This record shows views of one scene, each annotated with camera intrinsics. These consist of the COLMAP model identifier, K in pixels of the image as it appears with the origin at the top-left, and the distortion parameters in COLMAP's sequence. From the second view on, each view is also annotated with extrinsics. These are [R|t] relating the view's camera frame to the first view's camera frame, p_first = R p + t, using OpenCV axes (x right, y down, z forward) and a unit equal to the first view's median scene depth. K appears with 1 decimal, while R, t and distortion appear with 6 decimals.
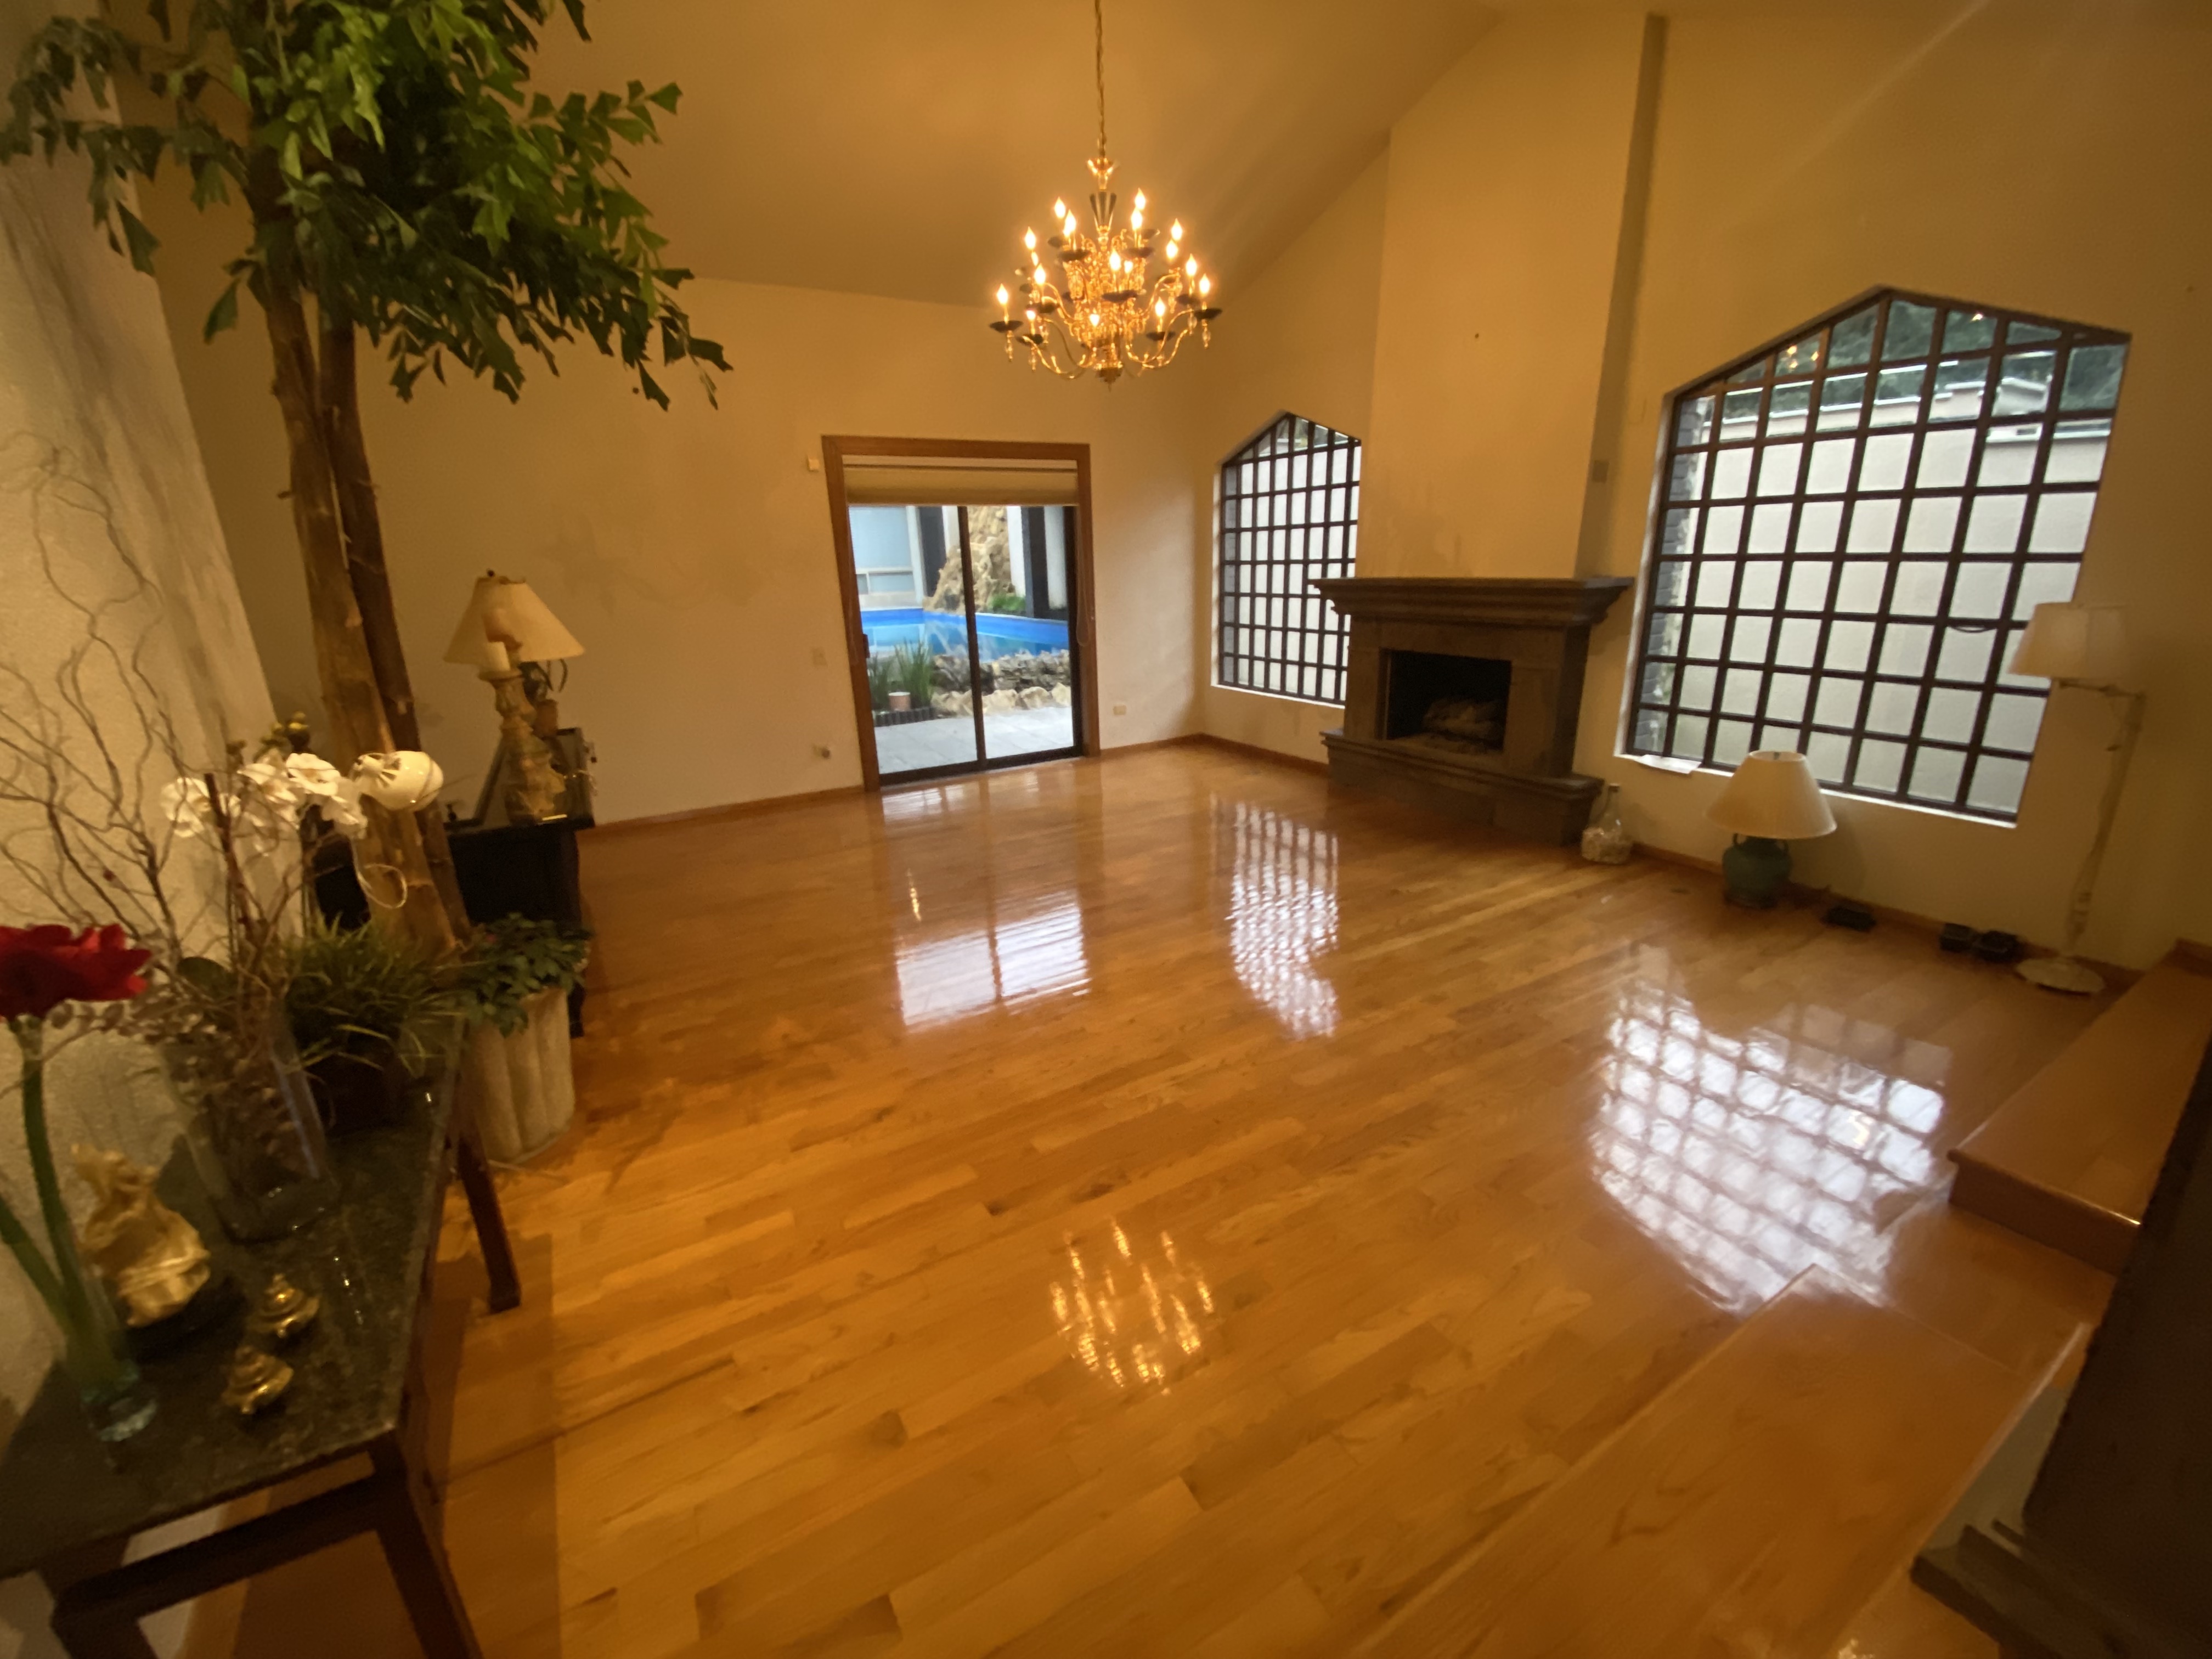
lens RADIAL K [[906.2, 0, 1106.0], [0, 906.2, 829.5], [0, 0, 1]] dist [-0.023015, -0.000055]
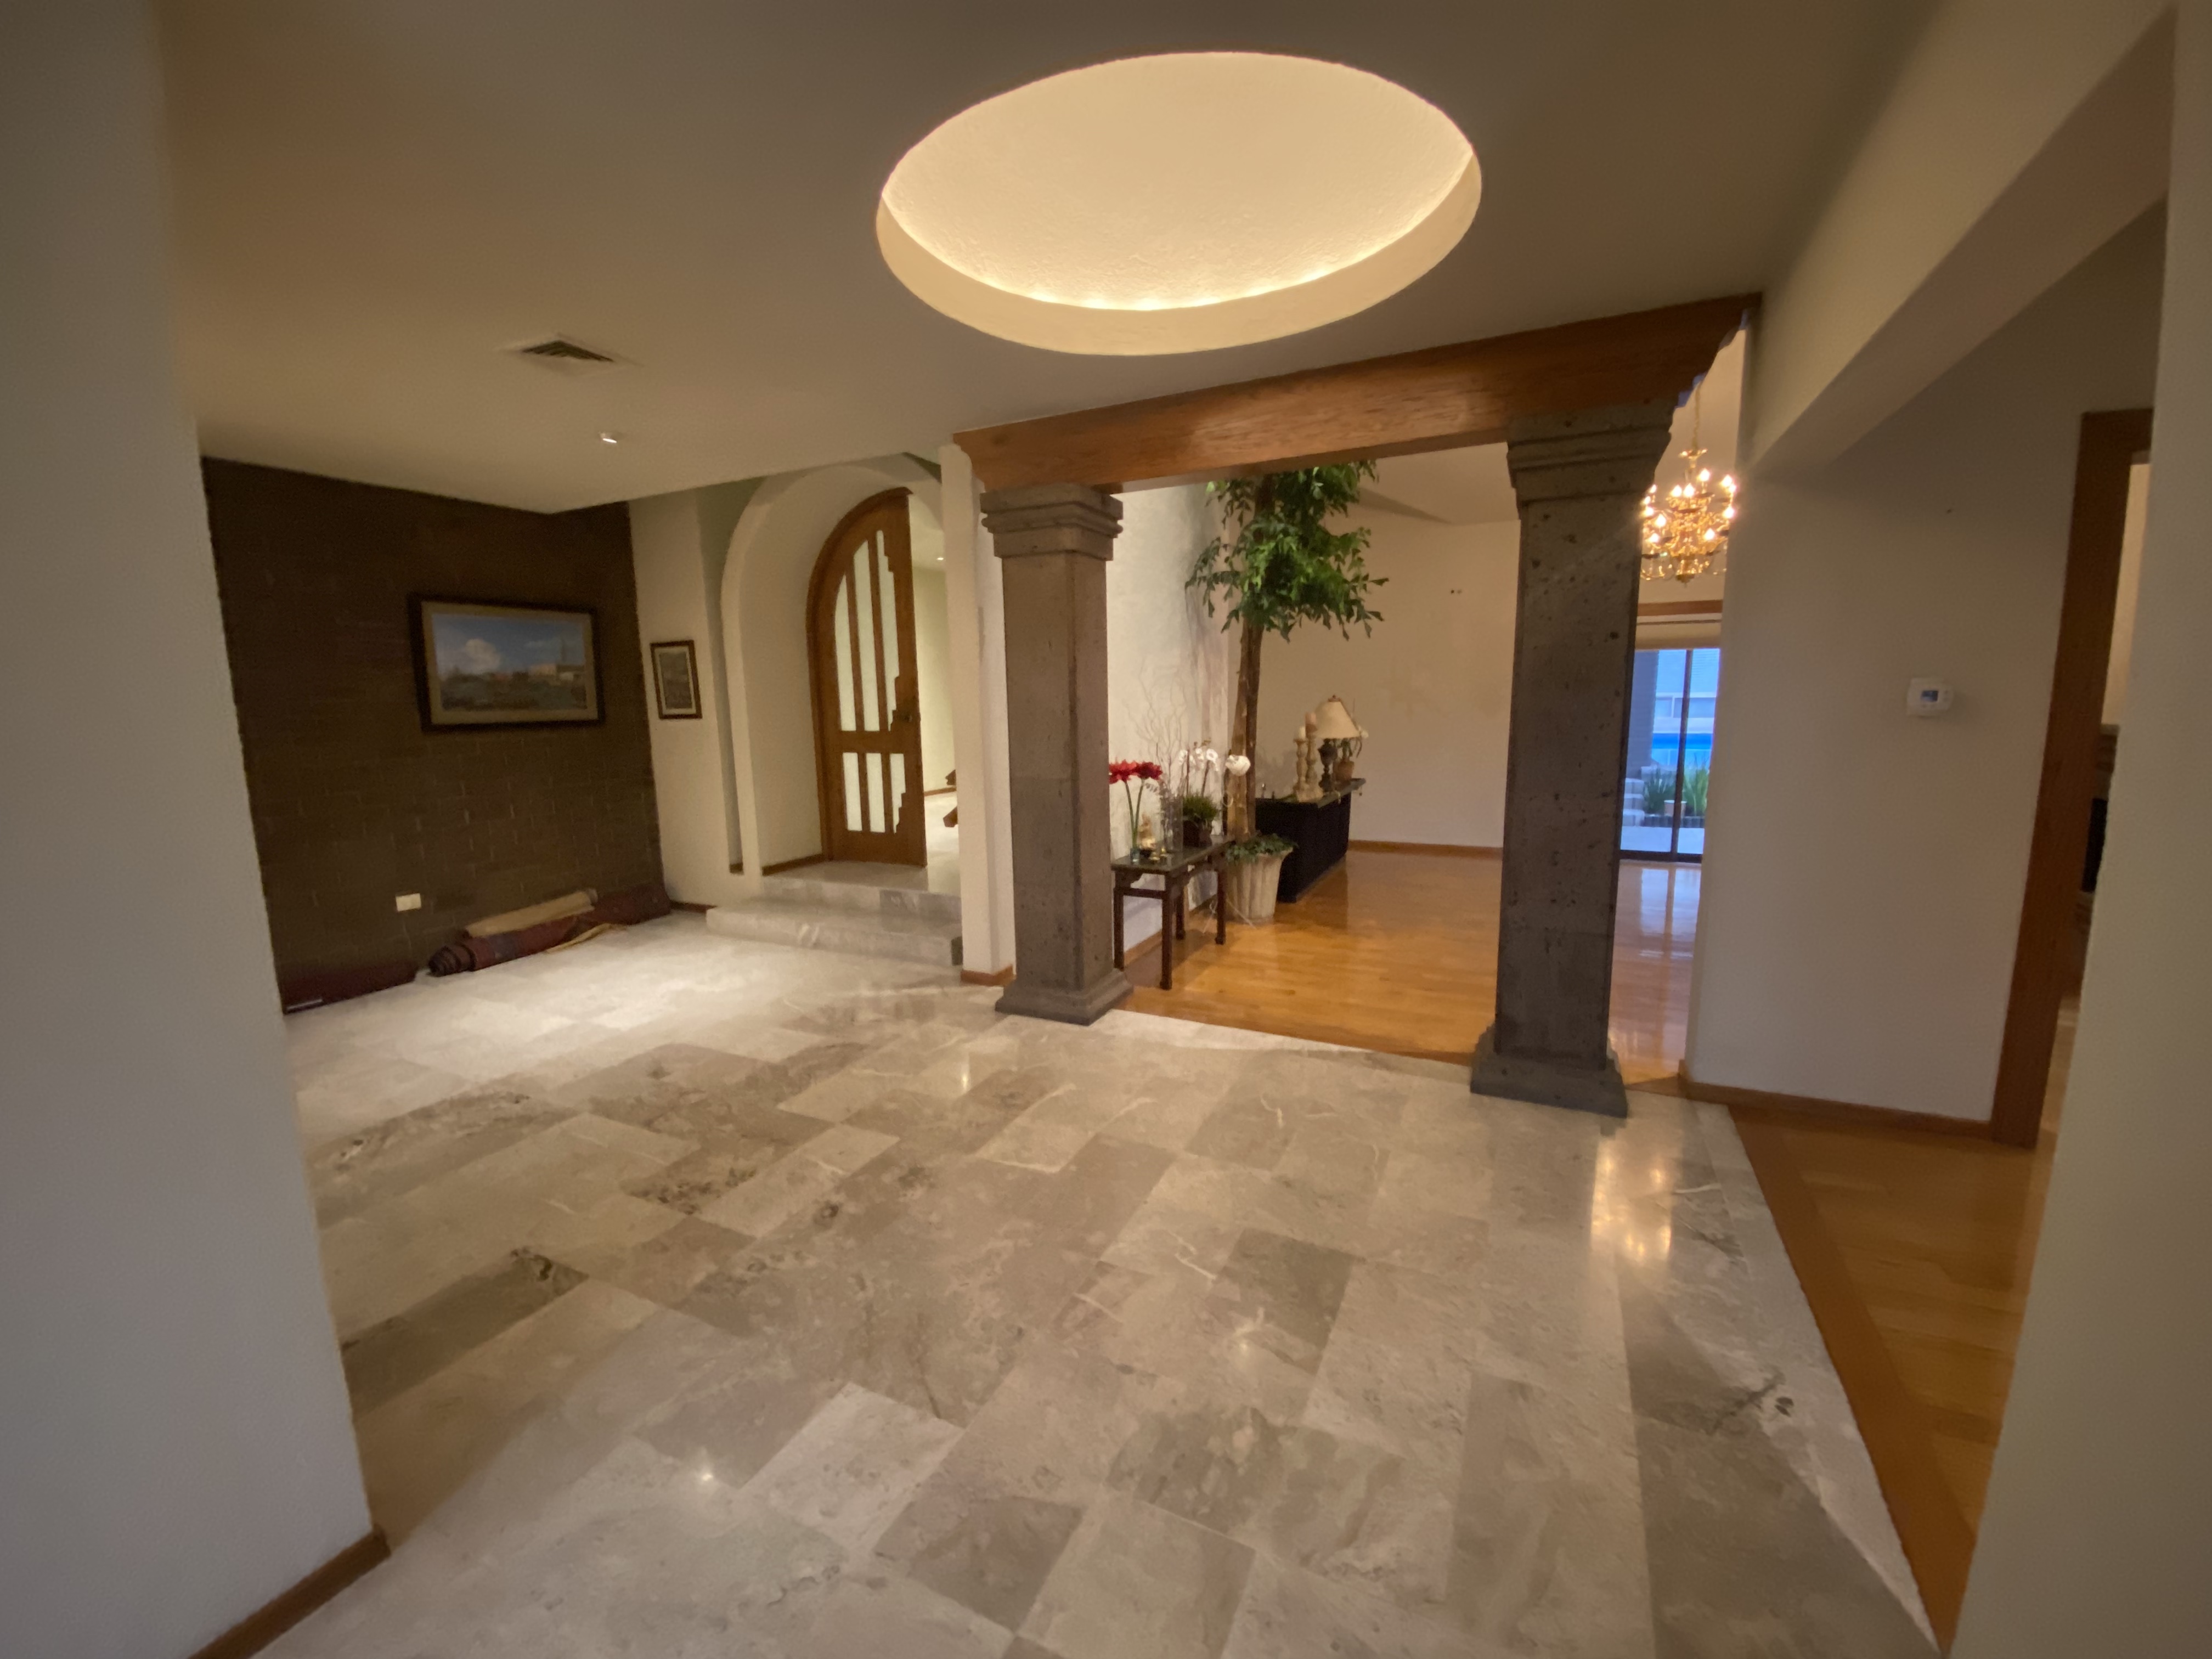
lens RADIAL K [[888.3, 0, 1106.0], [0, 888.3, 829.5], [0, 0, 1]] dist [0.000167, 0.000002]
pose [[0.565567, 0.146019, -0.811672, 1.512256], [-0.239929, 0.970762, 0.007458, 0.253306], [0.789029, 0.190526, 0.584065, -1.132818]]
